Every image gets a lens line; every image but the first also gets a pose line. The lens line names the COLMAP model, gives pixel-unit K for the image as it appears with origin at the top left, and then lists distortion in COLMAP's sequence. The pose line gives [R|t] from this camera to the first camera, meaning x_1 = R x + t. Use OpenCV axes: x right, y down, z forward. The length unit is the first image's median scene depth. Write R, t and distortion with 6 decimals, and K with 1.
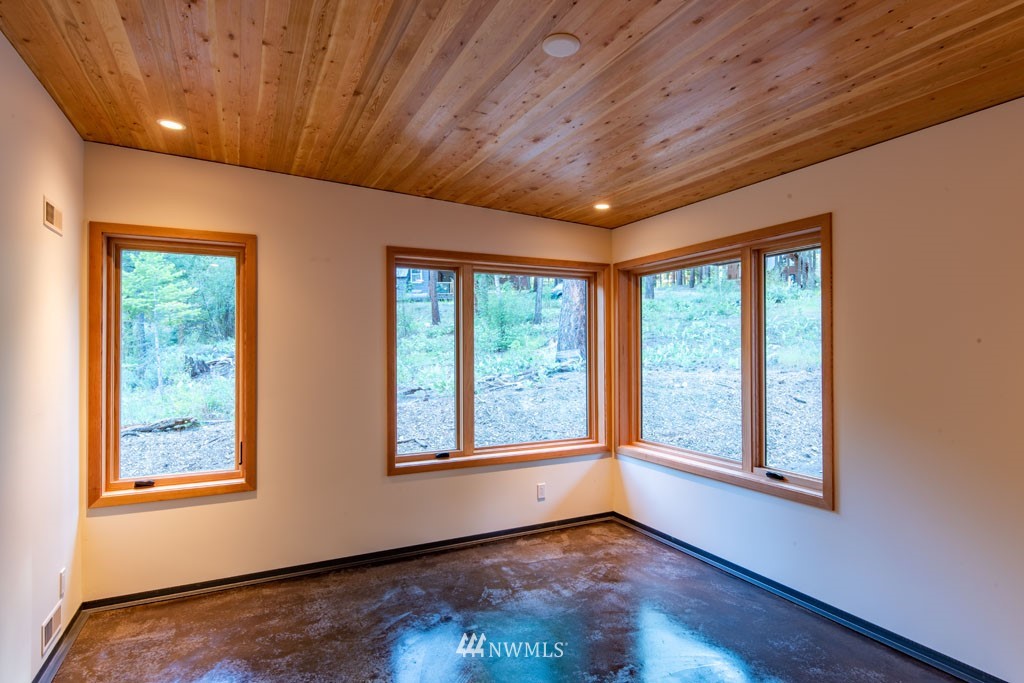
lens RADIAL K [[538.9, 0, 512.0], [0, 538.9, 341.5], [0, 0, 1]] dist [-0.000415, -0.000253]
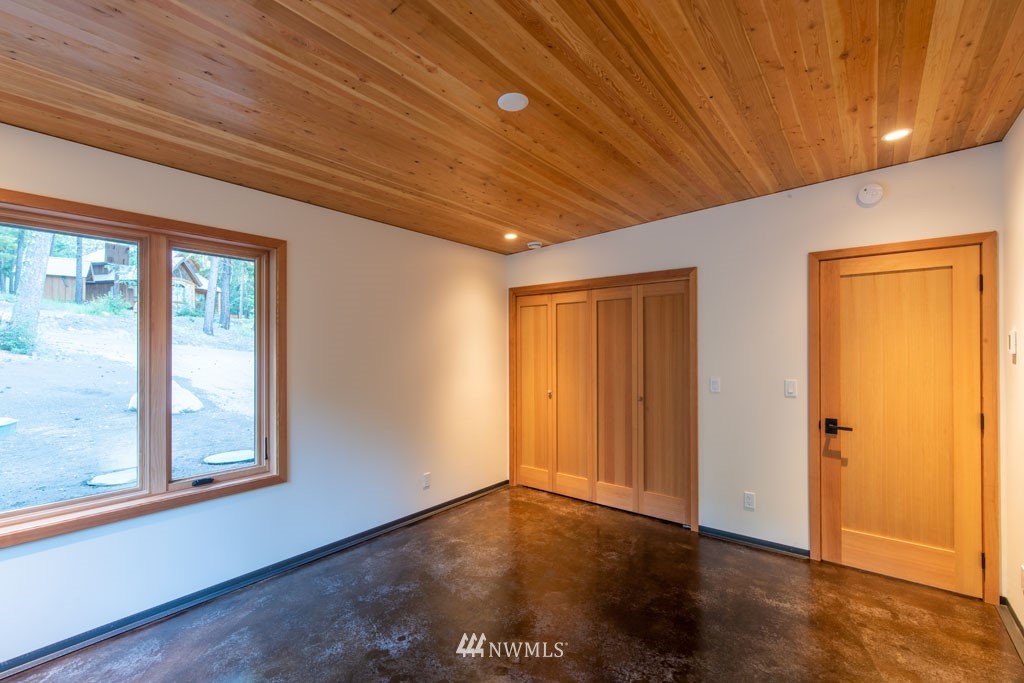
lens RADIAL K [[445.0, 0, 515.1], [0, 445.0, 350.4], [0, 0, 1]] dist [-0.000322, 0.000277]
pose [[-0.426114, 0.010311, 0.904611, -0.520052], [-0.008123, 0.999851, -0.015223, 0.020801], [-0.904633, -0.013835, -0.425967, 0.901902]]
